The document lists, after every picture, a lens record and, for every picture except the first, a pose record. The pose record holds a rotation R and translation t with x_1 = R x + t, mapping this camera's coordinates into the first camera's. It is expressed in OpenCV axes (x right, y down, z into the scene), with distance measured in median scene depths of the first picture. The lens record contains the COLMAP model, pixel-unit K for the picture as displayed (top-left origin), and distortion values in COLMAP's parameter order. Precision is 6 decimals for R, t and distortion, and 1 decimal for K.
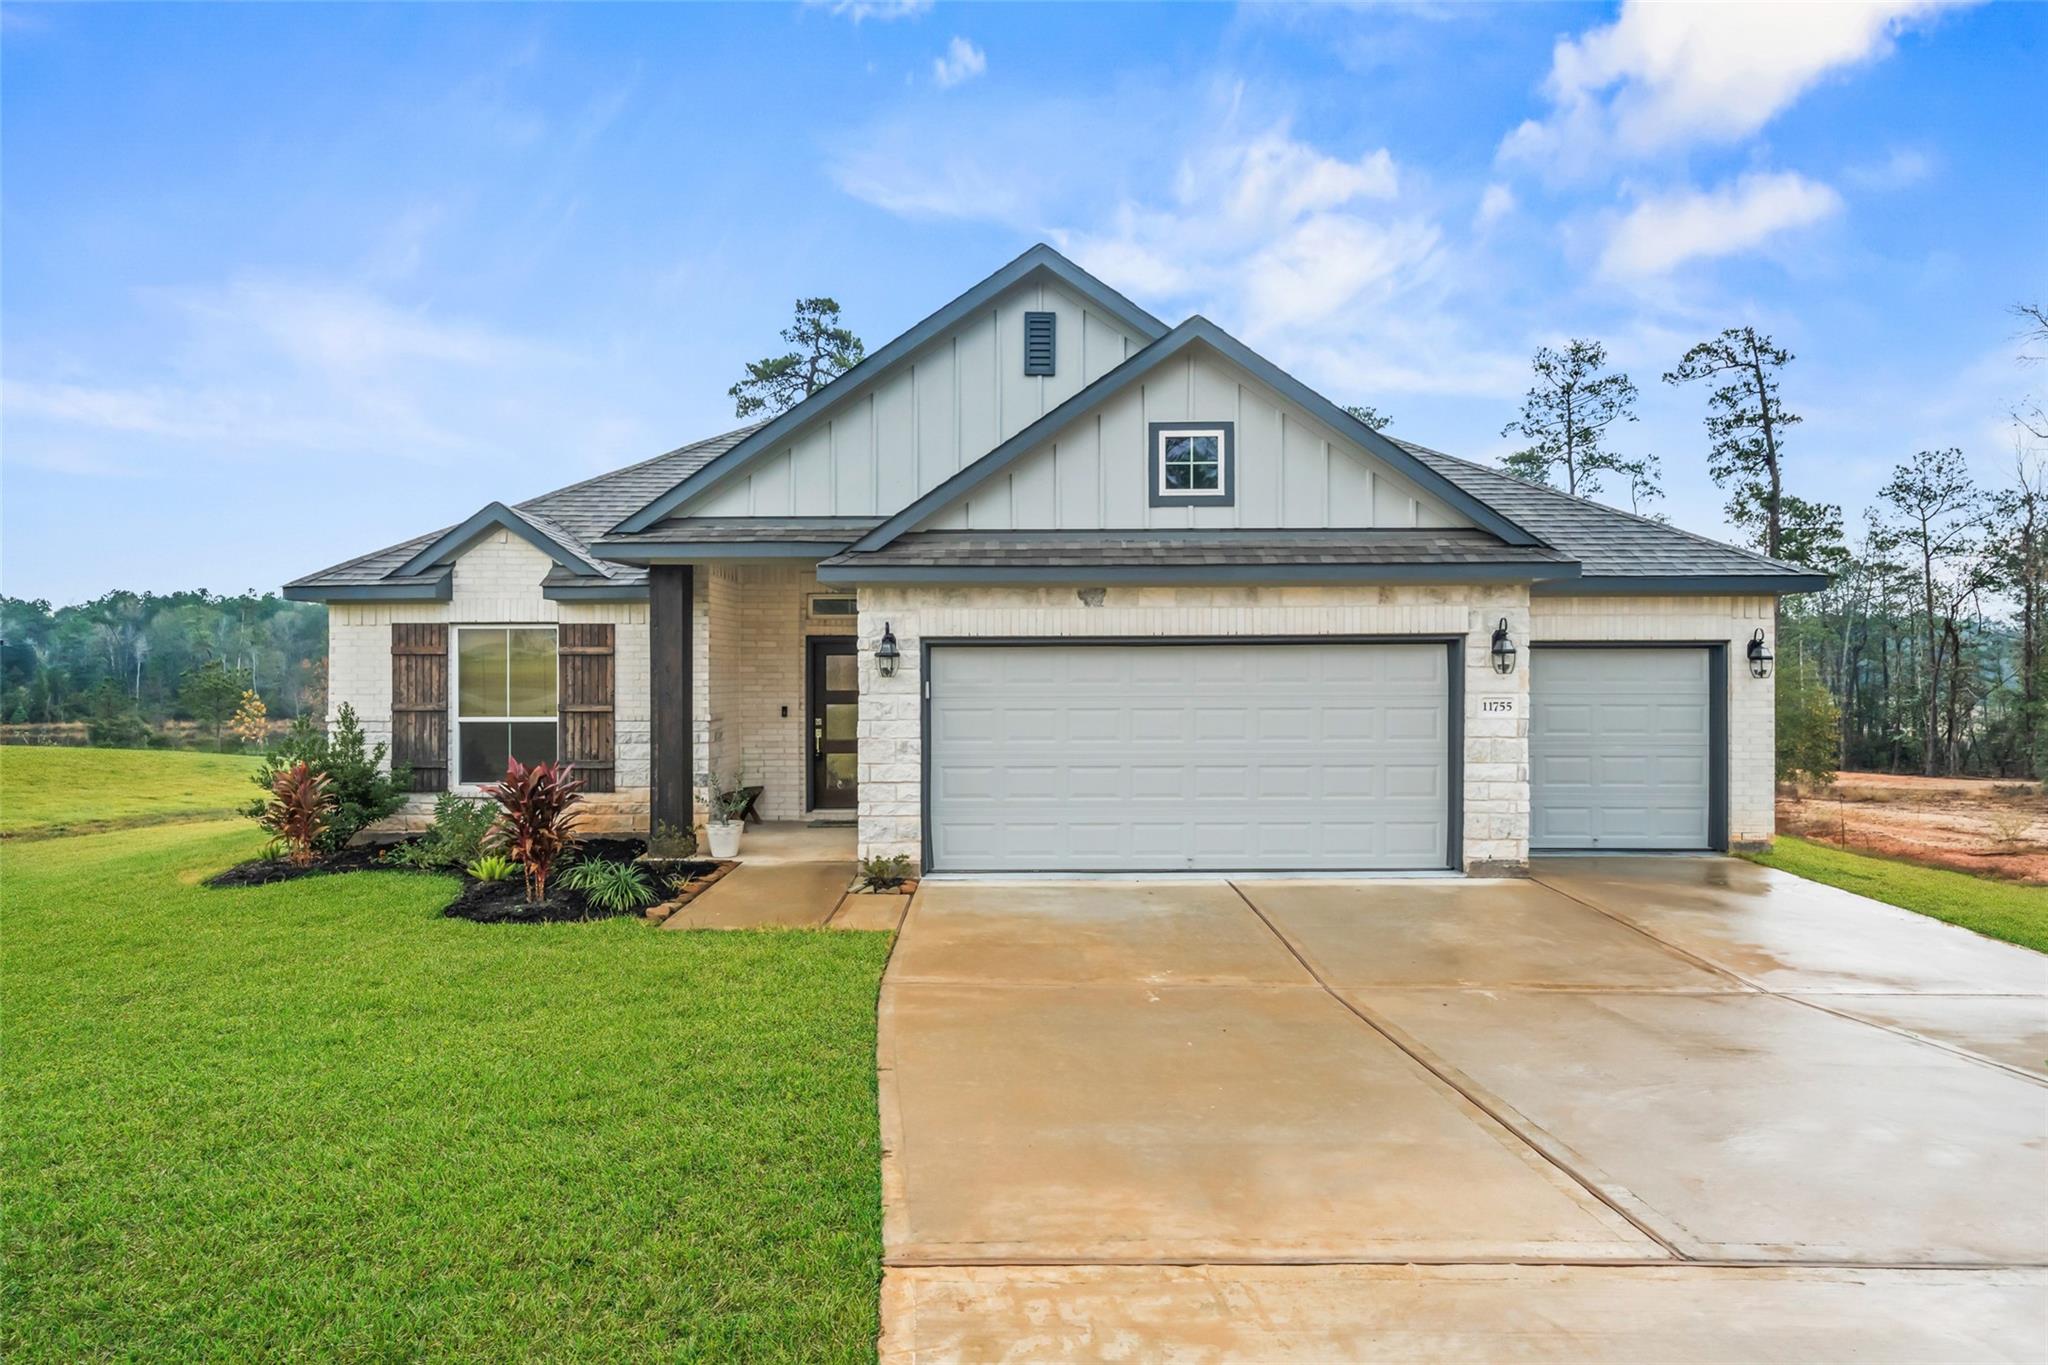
lens RADIAL K [[1059.9, 0, 1020.5], [0, 1059.9, 676.8], [0, 0, 1]] dist [-0.000071, 0.000012]
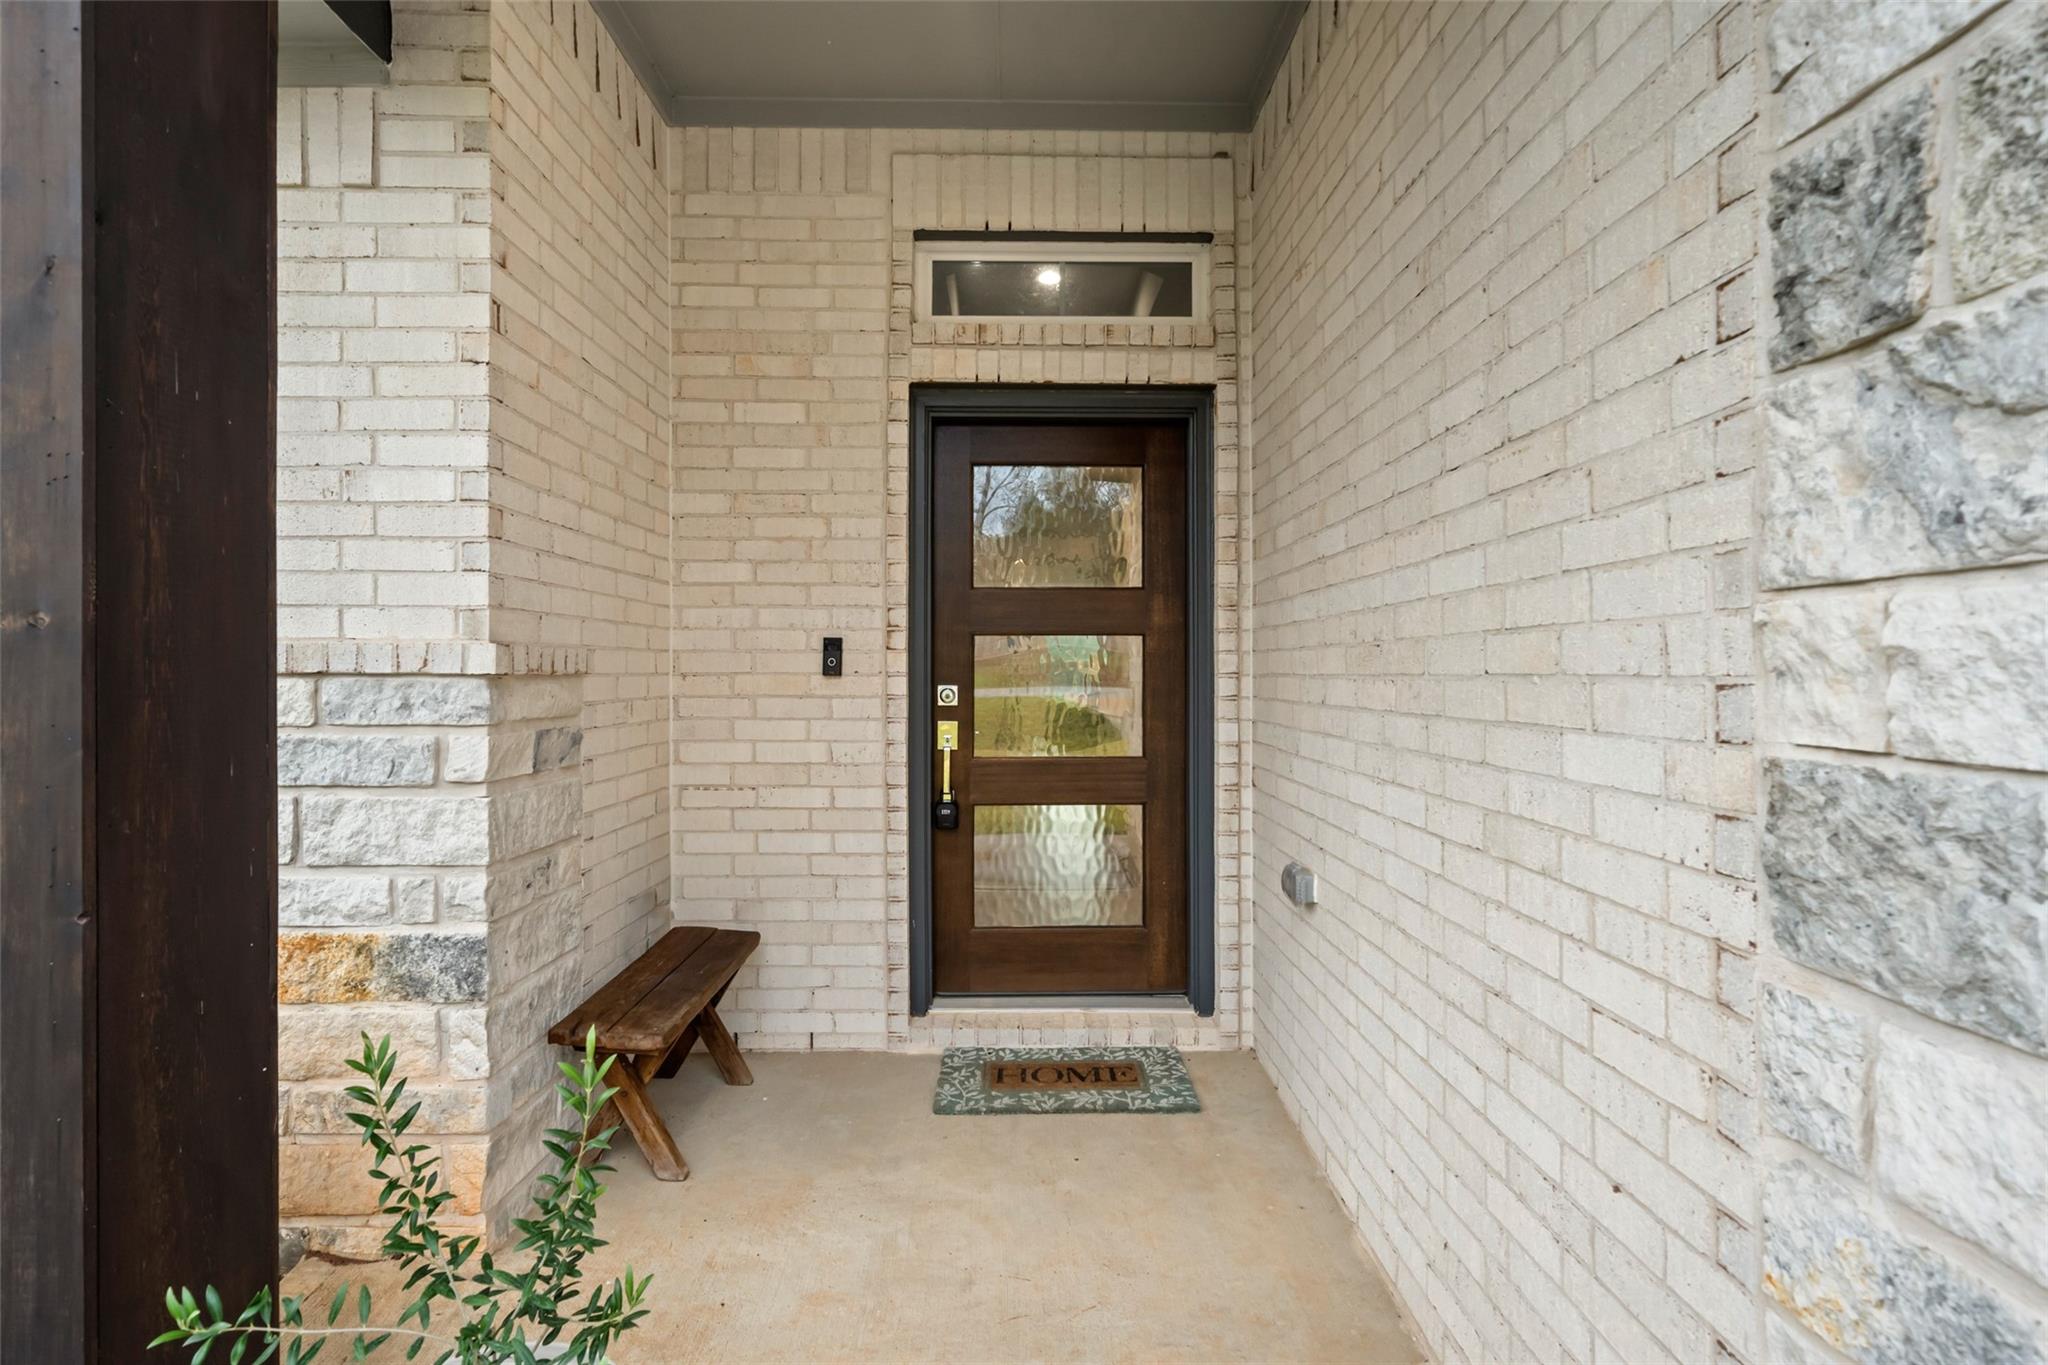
lens RADIAL K [[1059.9, 0, 1025.5], [0, 1059.9, 685.8], [0, 0, 1]] dist [-0.000071, 0.000012]
pose [[0.999719, 0.004018, 0.023349, -0.178663], [-0.004276, 0.999930, 0.010989, 0.037092], [-0.023303, -0.011085, 0.999667, 0.721759]]
